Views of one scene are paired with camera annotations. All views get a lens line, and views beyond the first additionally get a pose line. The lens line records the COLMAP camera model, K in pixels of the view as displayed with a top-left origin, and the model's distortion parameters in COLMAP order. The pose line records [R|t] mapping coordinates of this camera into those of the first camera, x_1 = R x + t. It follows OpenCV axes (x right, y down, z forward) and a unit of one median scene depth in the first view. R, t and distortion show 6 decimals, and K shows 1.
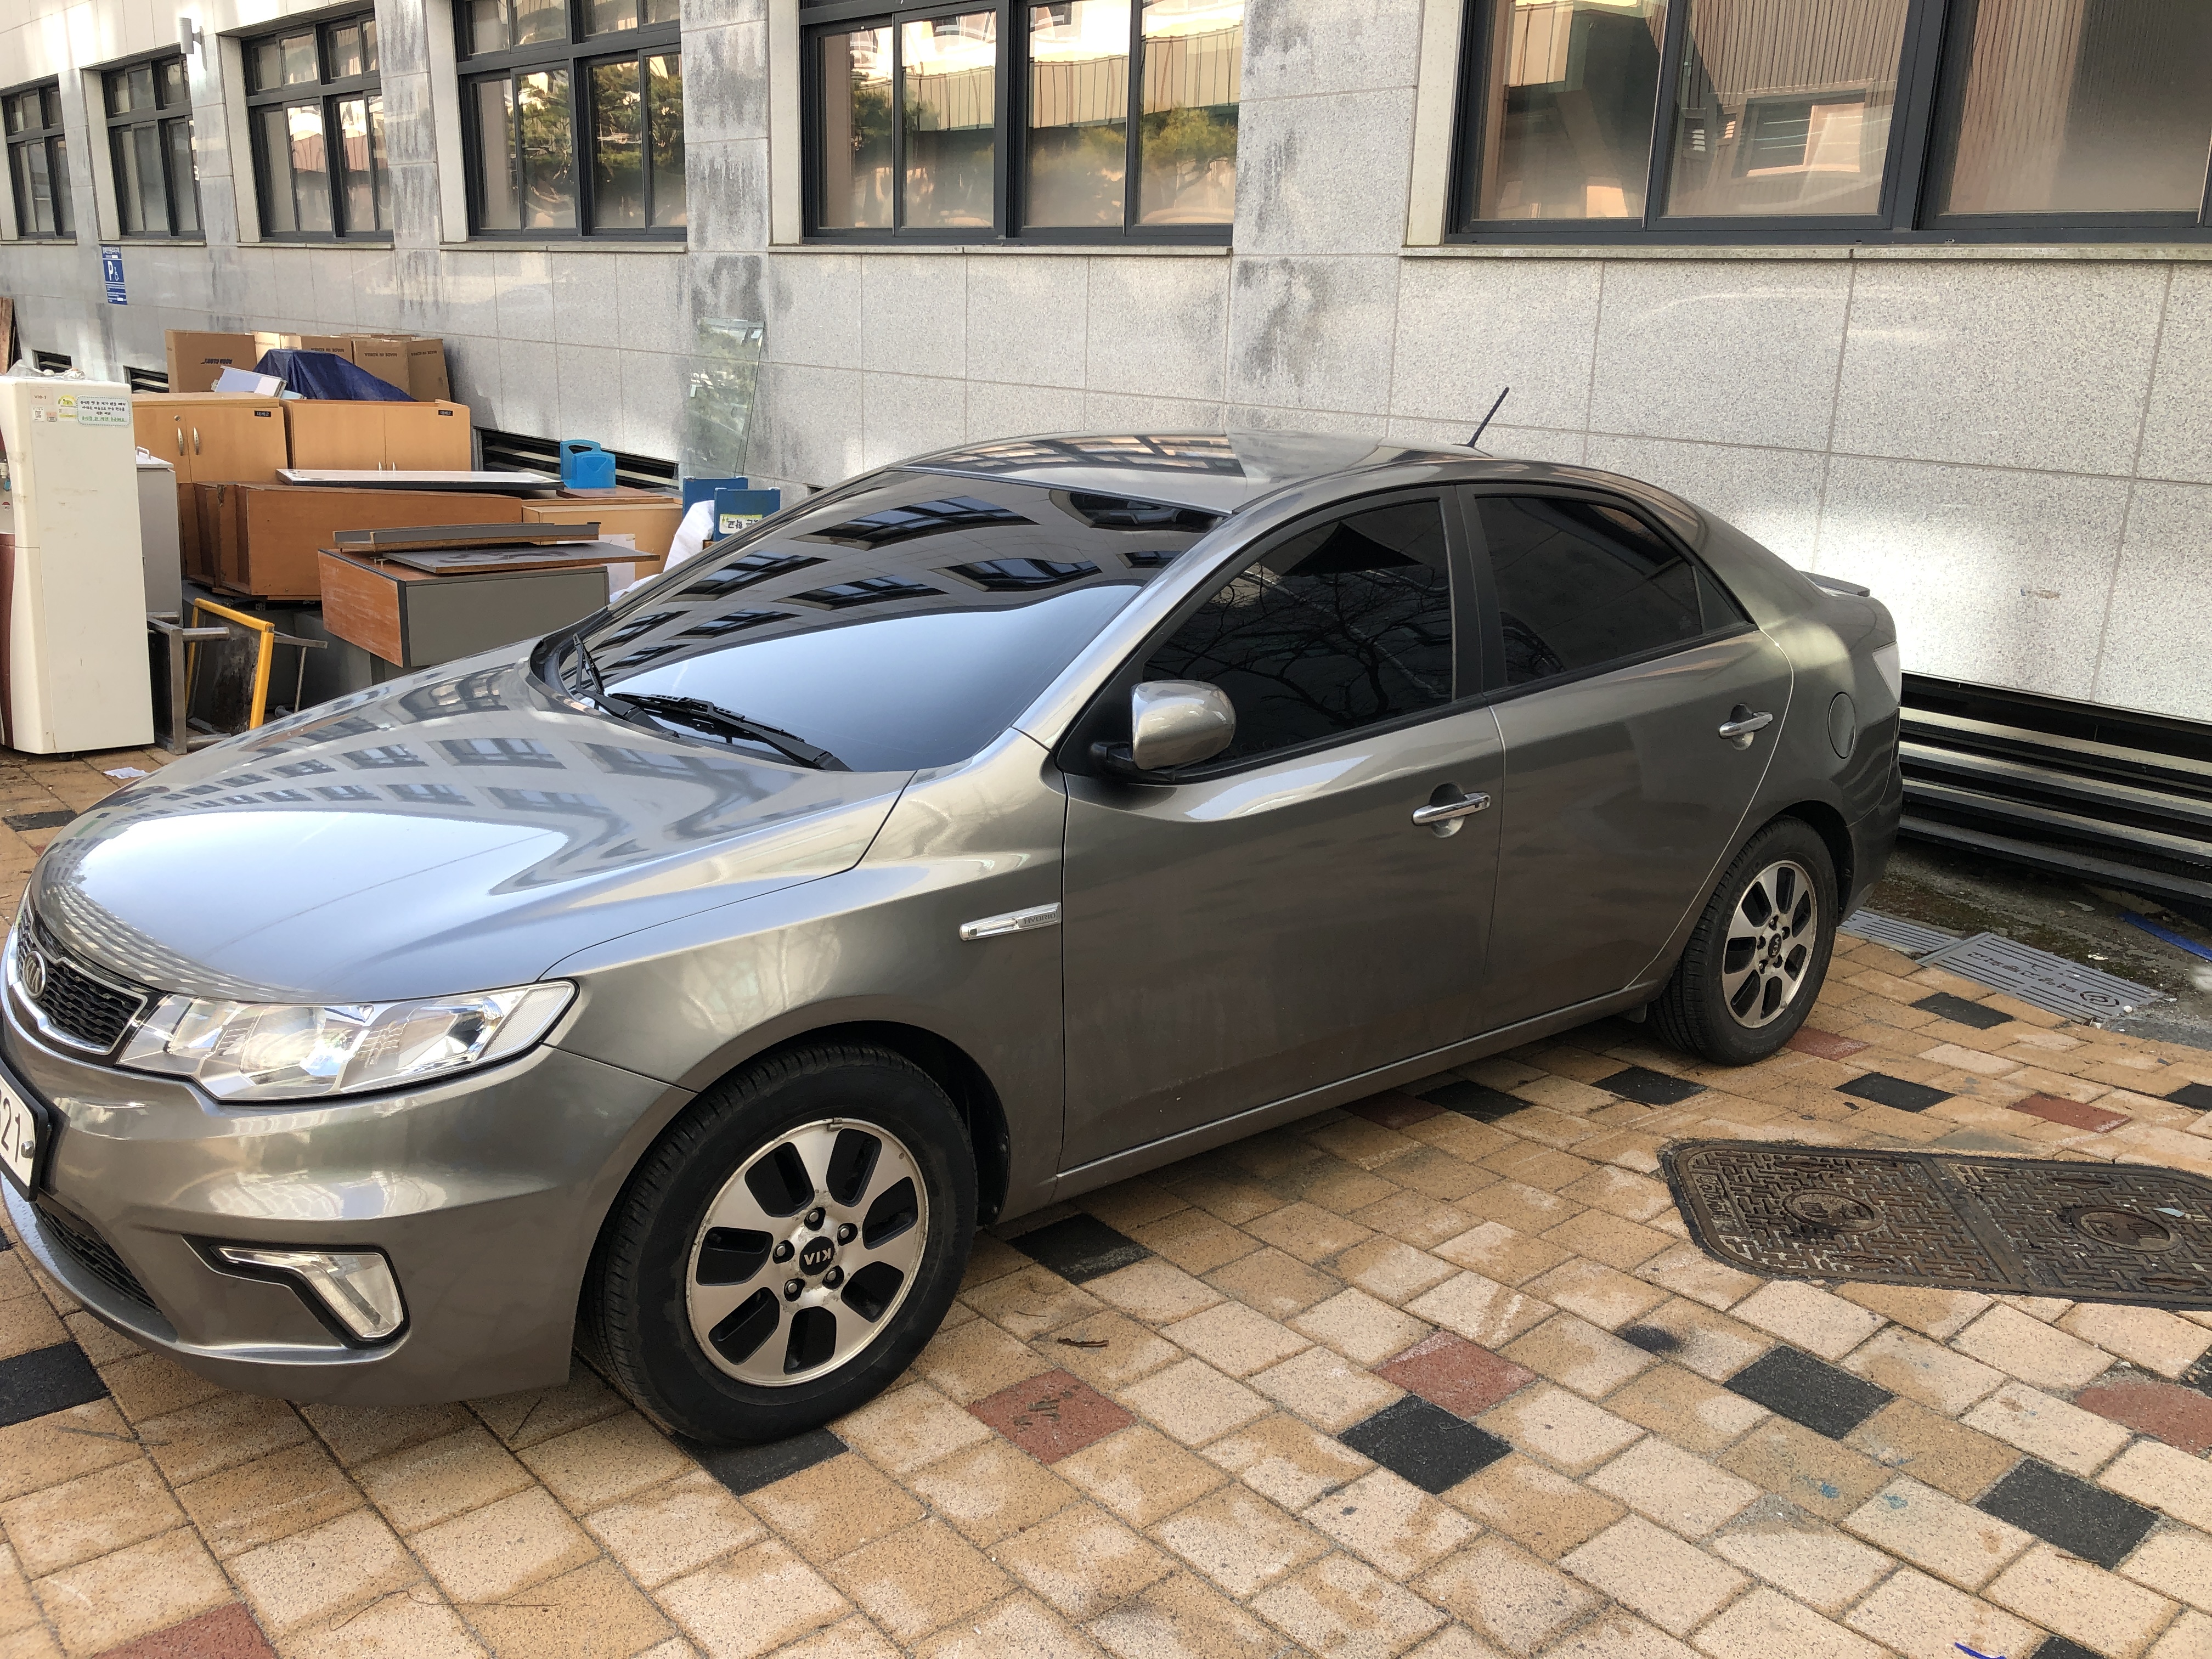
lens RADIAL K [[1824.7, 0, 1118.3], [0, 1824.7, 833.0], [0, 0, 1]] dist [0.018548, 0.006095]
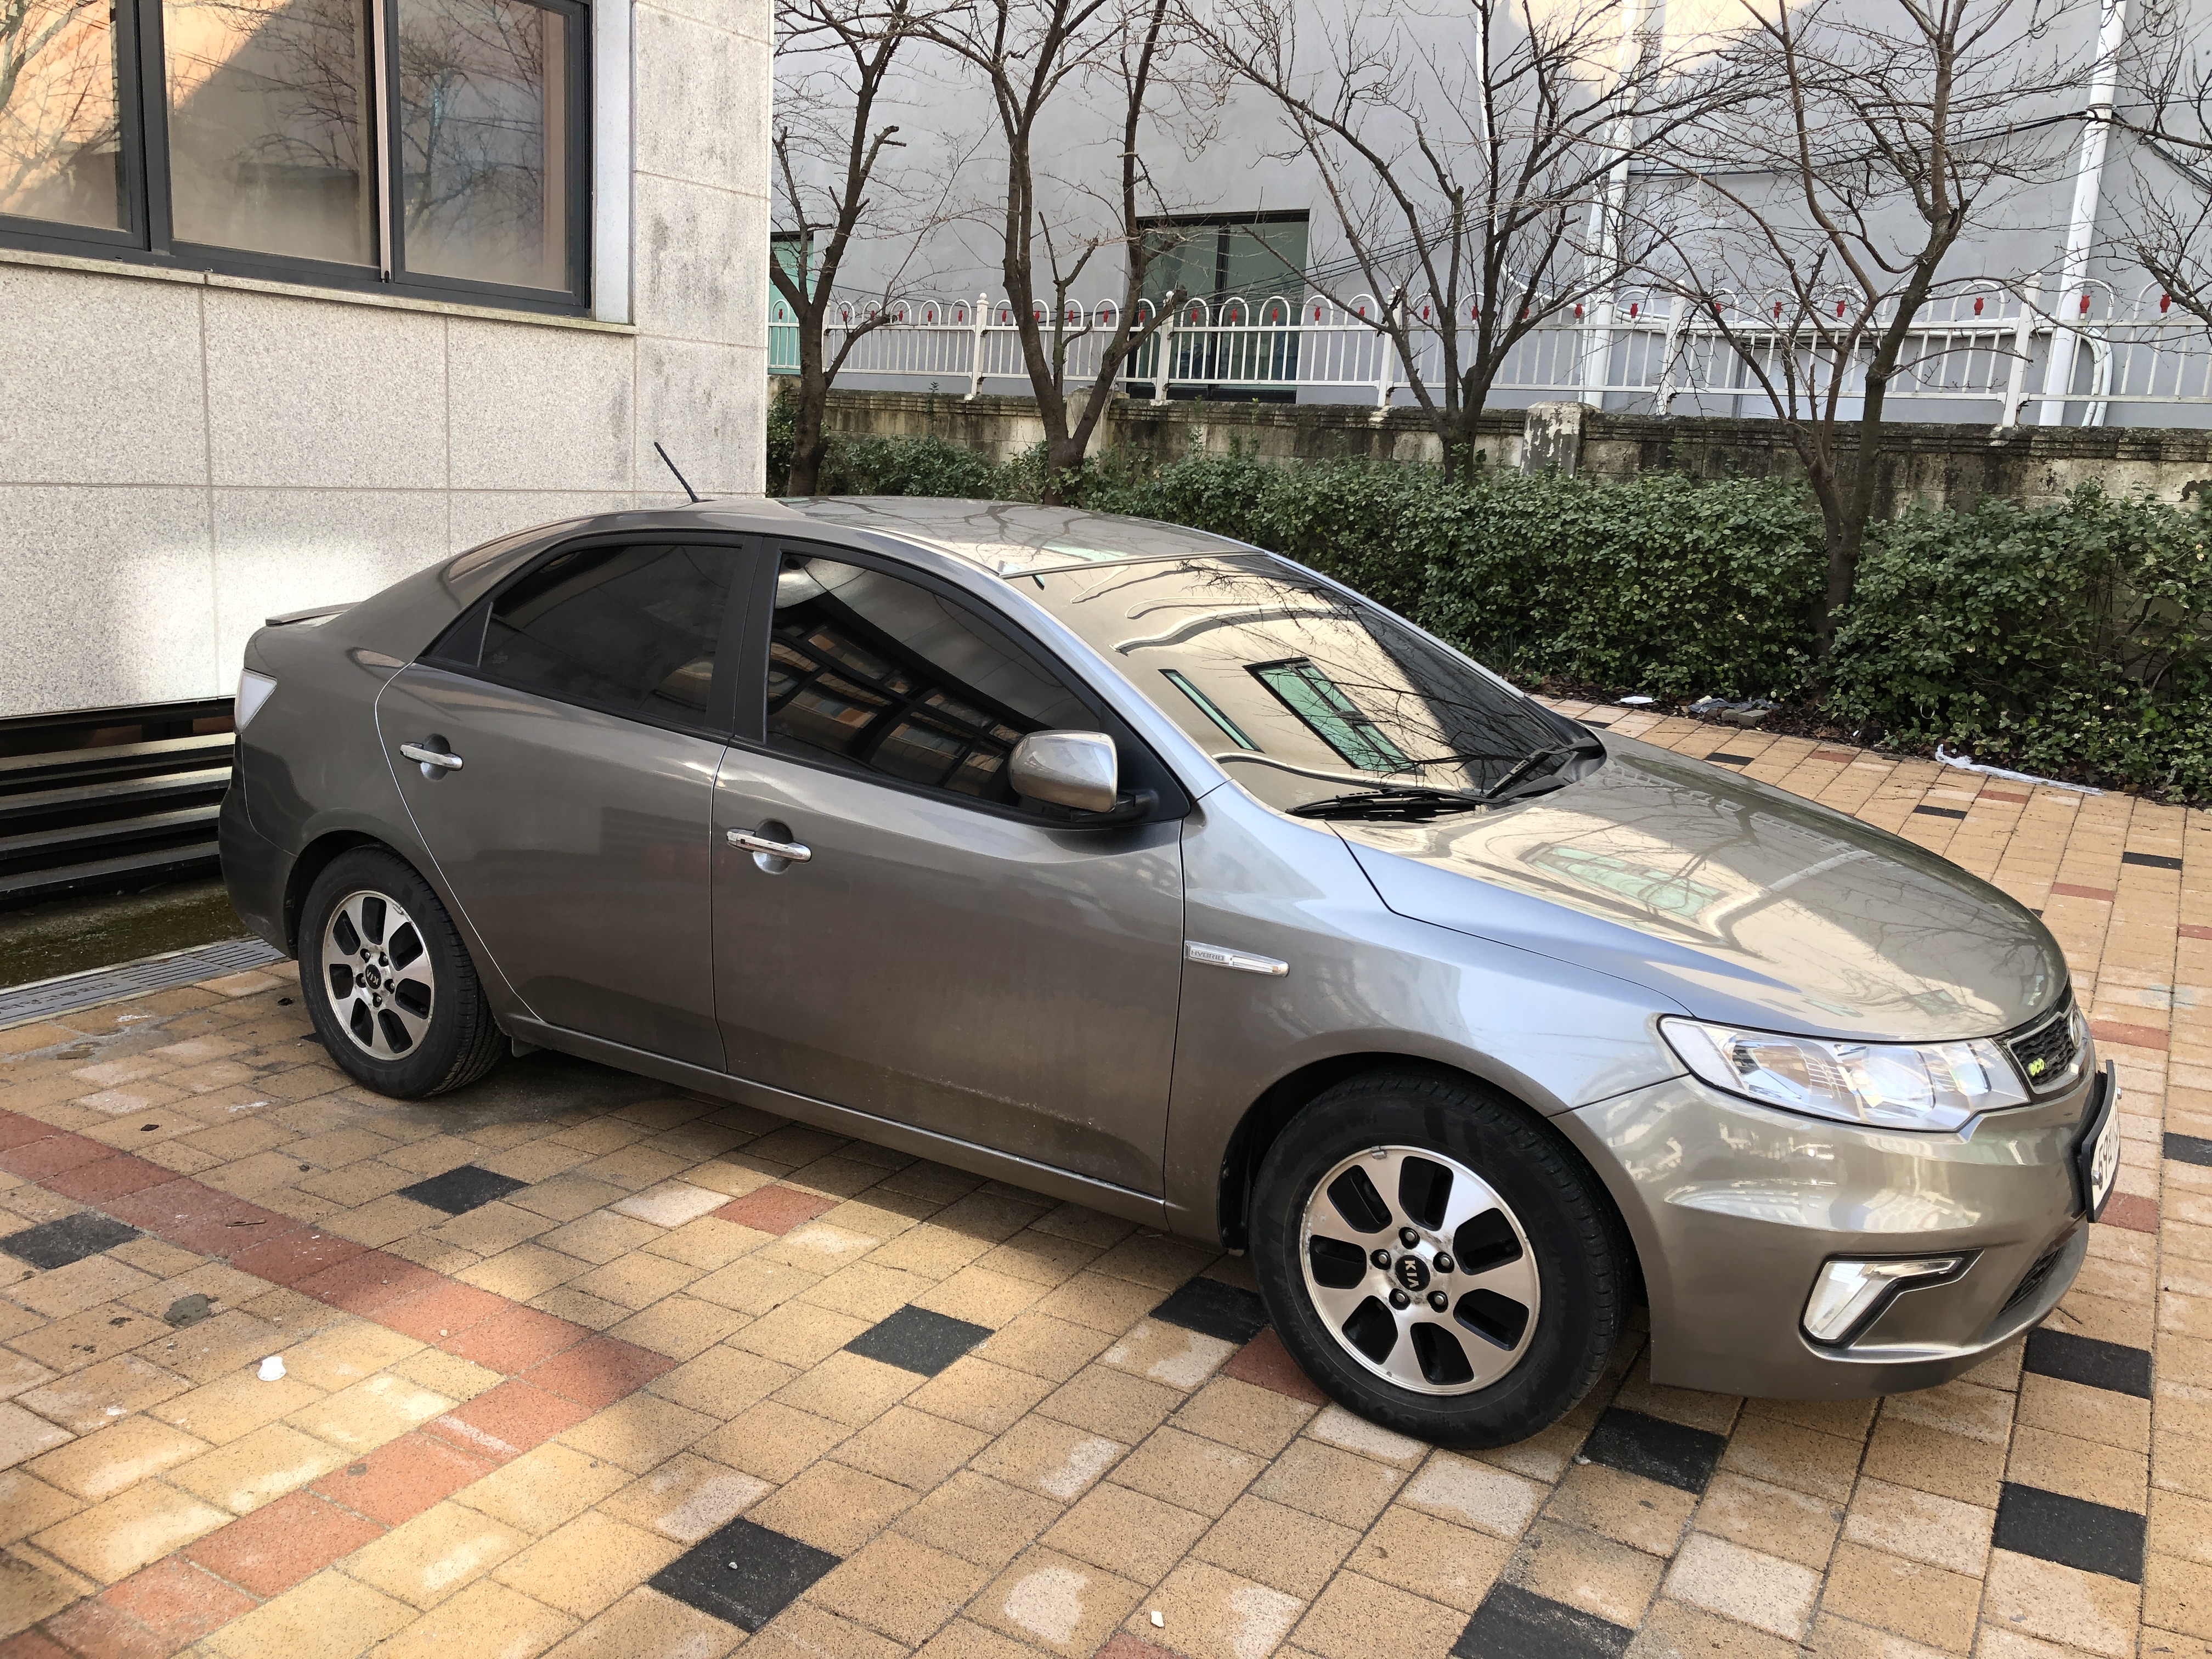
lens RADIAL K [[1824.7, 0, 1114.7], [0, 1824.7, 830.3], [0, 0, 1]] dist [0.018548, 0.006095]
pose [[-0.297369, -0.262854, 0.917867, -0.681573], [0.182935, 0.927858, 0.324982, -0.267681], [-0.937073, 0.264550, -0.227831, 0.829454]]
